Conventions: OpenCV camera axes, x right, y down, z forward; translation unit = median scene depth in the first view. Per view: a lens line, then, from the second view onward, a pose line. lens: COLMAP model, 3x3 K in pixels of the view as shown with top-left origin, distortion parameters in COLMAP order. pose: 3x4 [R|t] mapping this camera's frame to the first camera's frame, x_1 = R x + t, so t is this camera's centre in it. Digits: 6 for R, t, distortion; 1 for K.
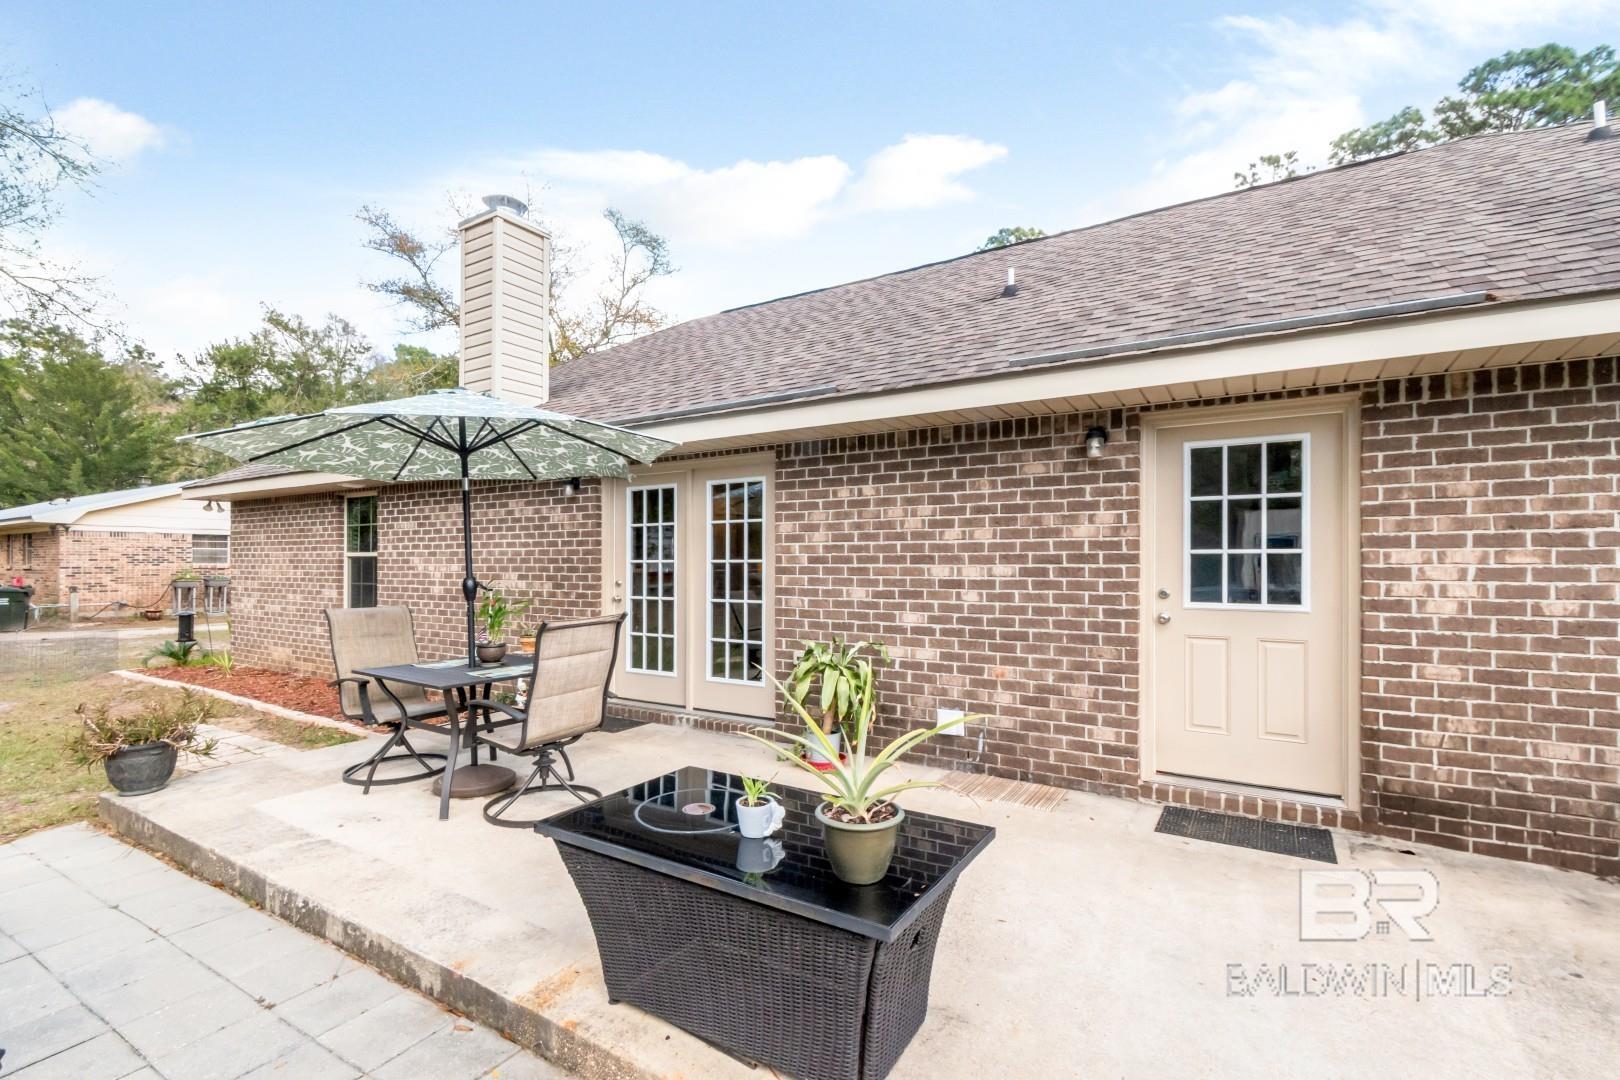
lens RADIAL K [[724.9, 0, 813.5], [0, 724.9, 558.5], [0, 0, 1]] dist [-0.000507, -0.000459]
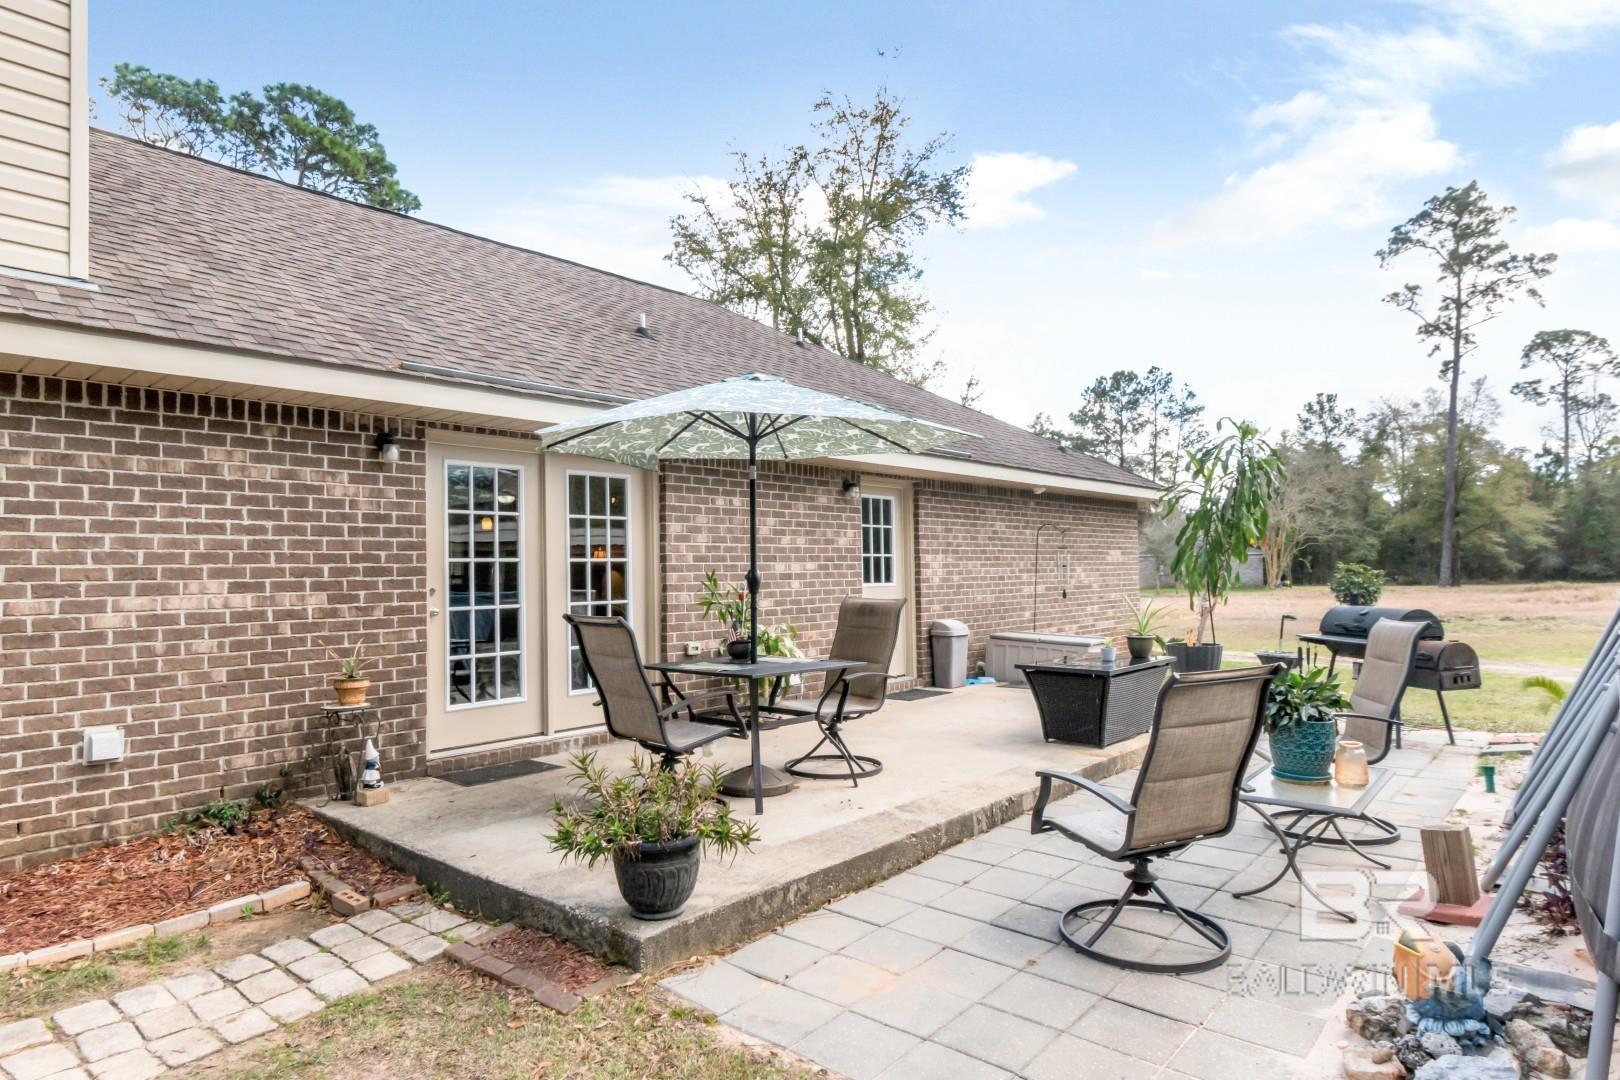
lens RADIAL K [[955.5, 0, 786.5], [0, 955.5, 545.8], [0, 0, 1]] dist [-0.001004, -0.001087]
pose [[0.166258, 0.026672, 0.985722, -1.469771], [0.010363, 0.999532, -0.028793, 0.026884], [-0.986028, 0.015002, 0.165904, 0.638884]]
